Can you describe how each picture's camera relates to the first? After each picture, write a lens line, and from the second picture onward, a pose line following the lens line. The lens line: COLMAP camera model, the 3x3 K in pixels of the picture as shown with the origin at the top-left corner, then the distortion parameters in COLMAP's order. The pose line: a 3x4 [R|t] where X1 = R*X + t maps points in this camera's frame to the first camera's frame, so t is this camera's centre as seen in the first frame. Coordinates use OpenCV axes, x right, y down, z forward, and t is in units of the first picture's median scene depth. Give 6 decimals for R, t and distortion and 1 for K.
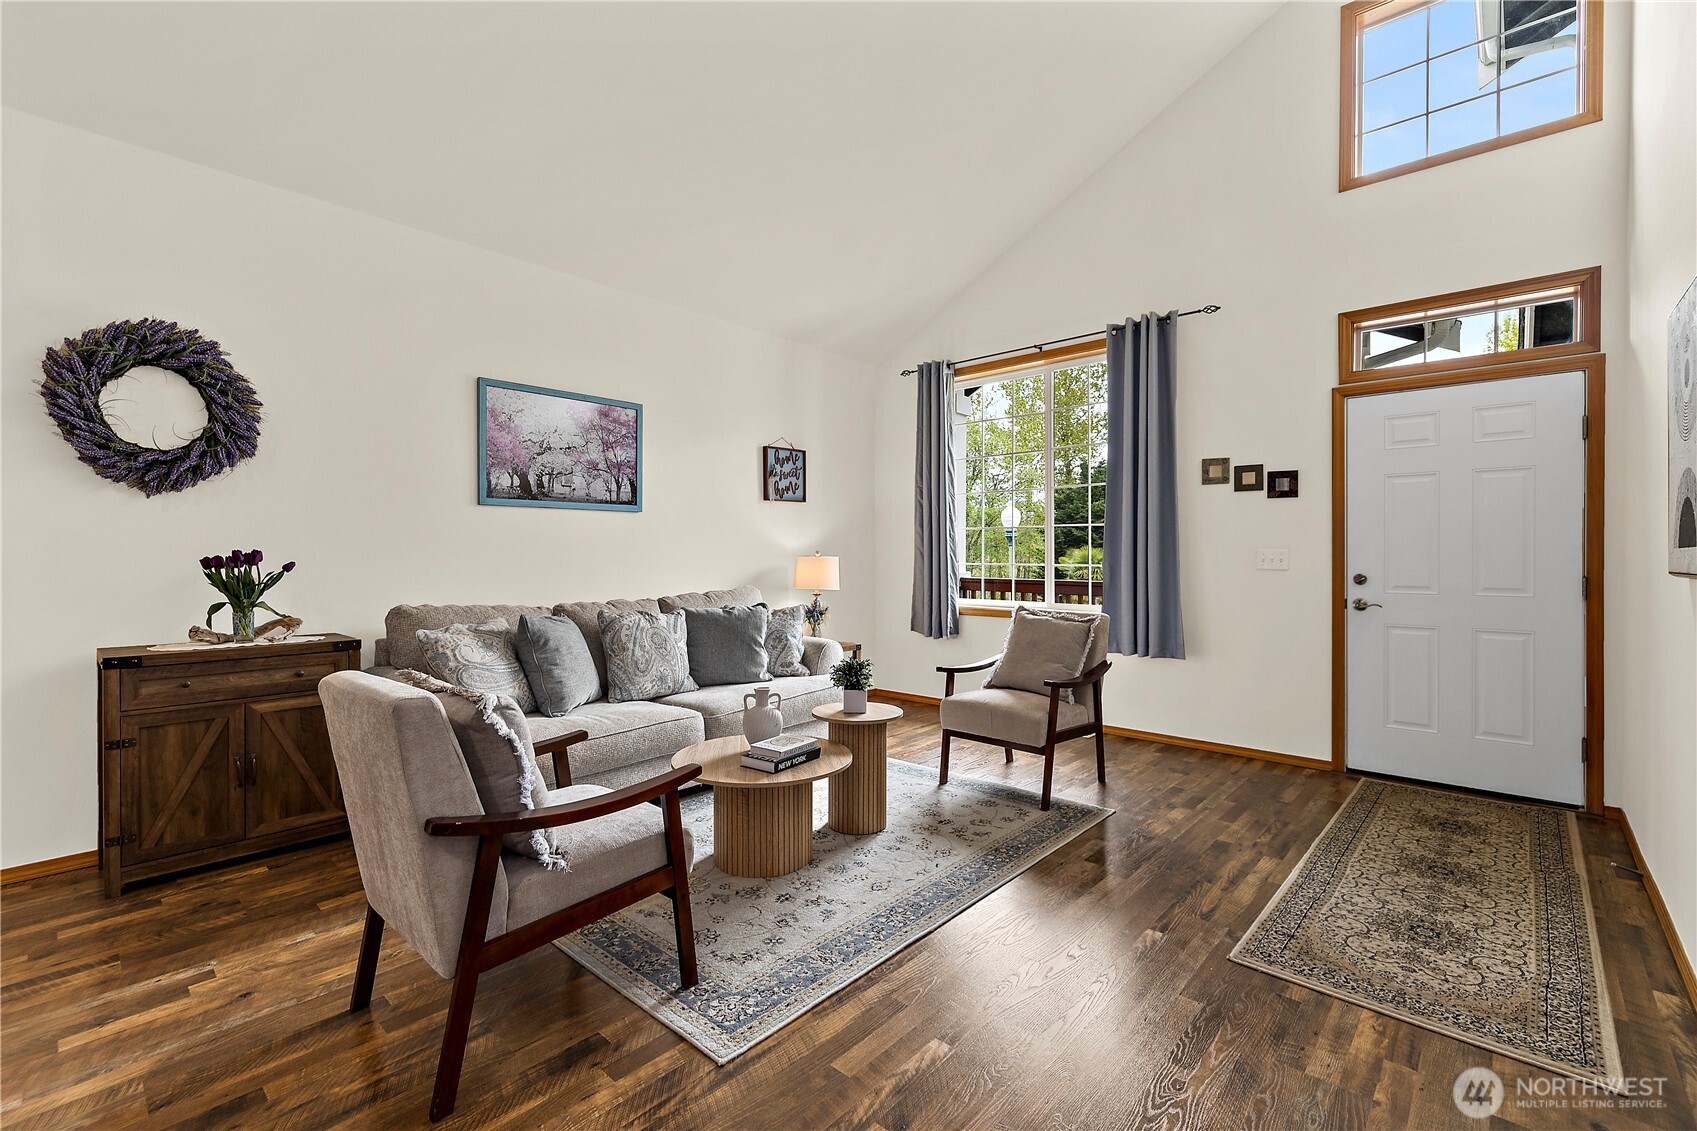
lens RADIAL K [[731.5, 0, 848.5], [0, 731.5, 565.5], [0, 0, 1]] dist [0.002123, 0.000517]
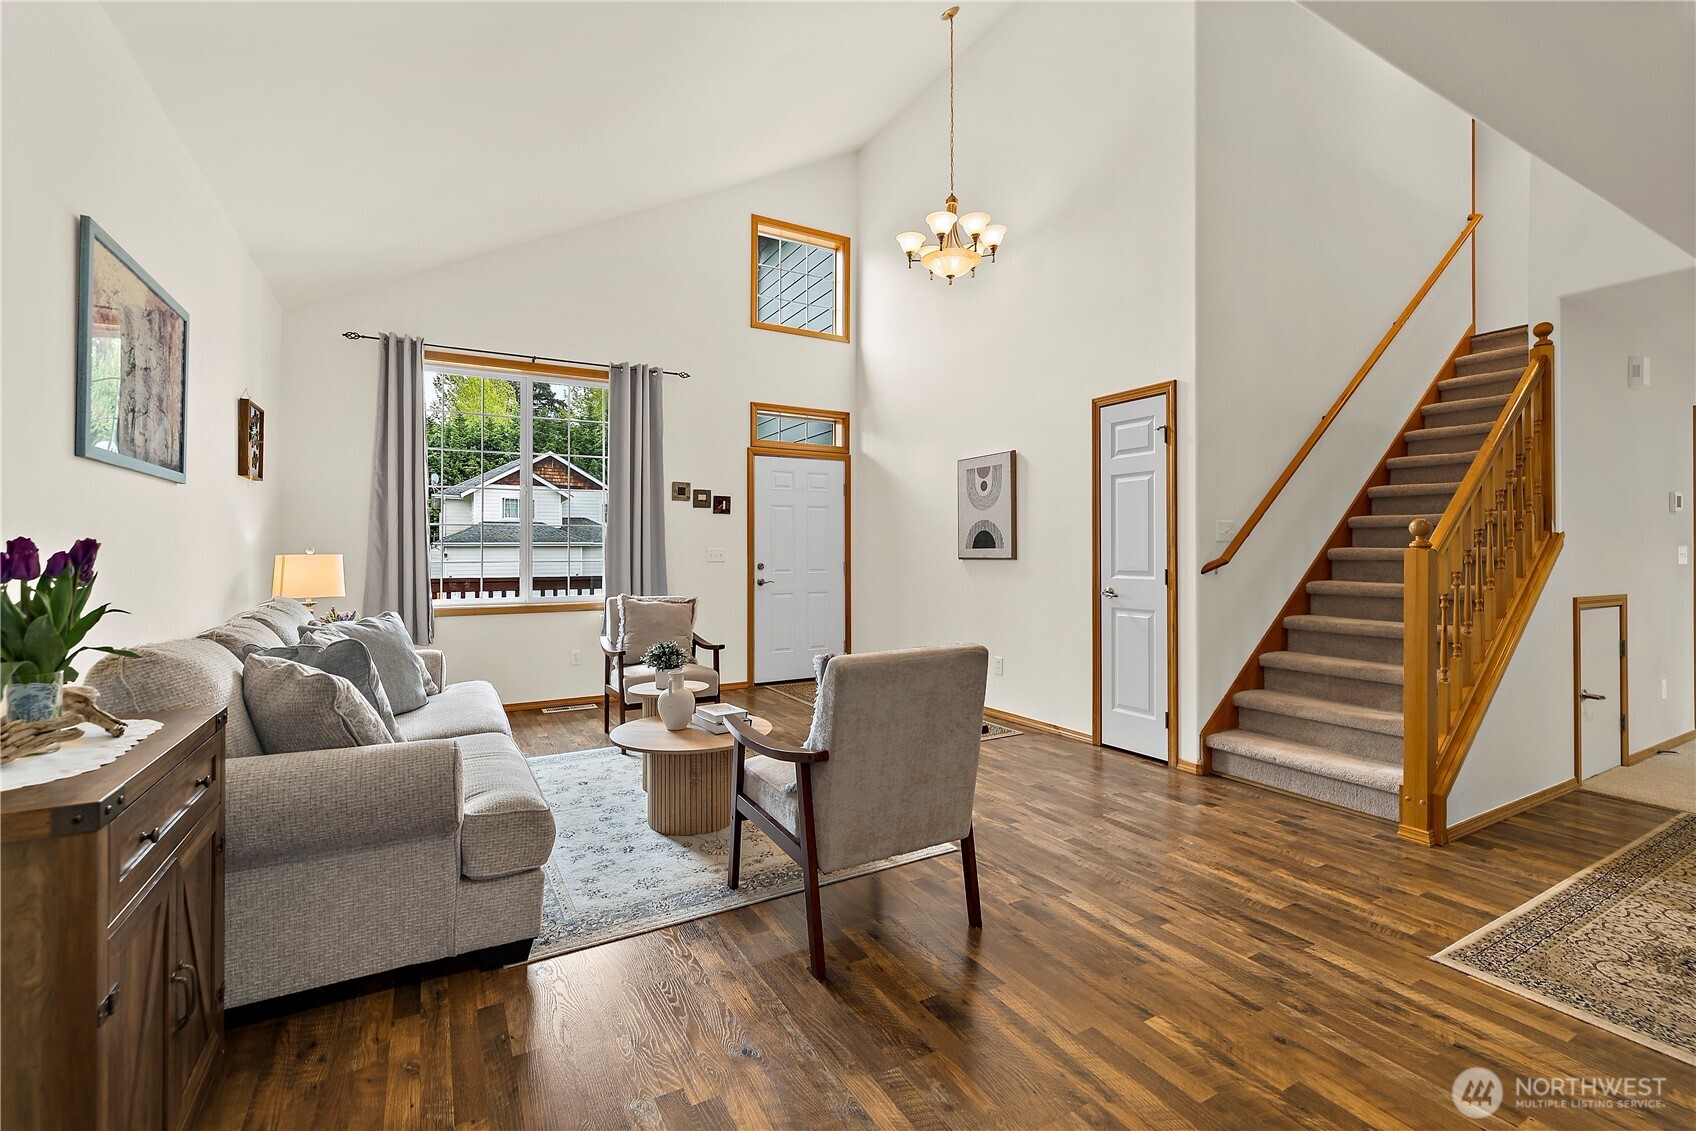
lens RADIAL K [[725.4, 0, 848.0], [0, 725.4, 565.5], [0, 0, 1]] dist [-0.001009, 0.000068]
pose [[0.315877, -0.017899, 0.948631, -0.759259], [0.018349, 0.999750, 0.012754, -0.000616], [-0.948623, 0.013378, 0.316126, 0.289608]]
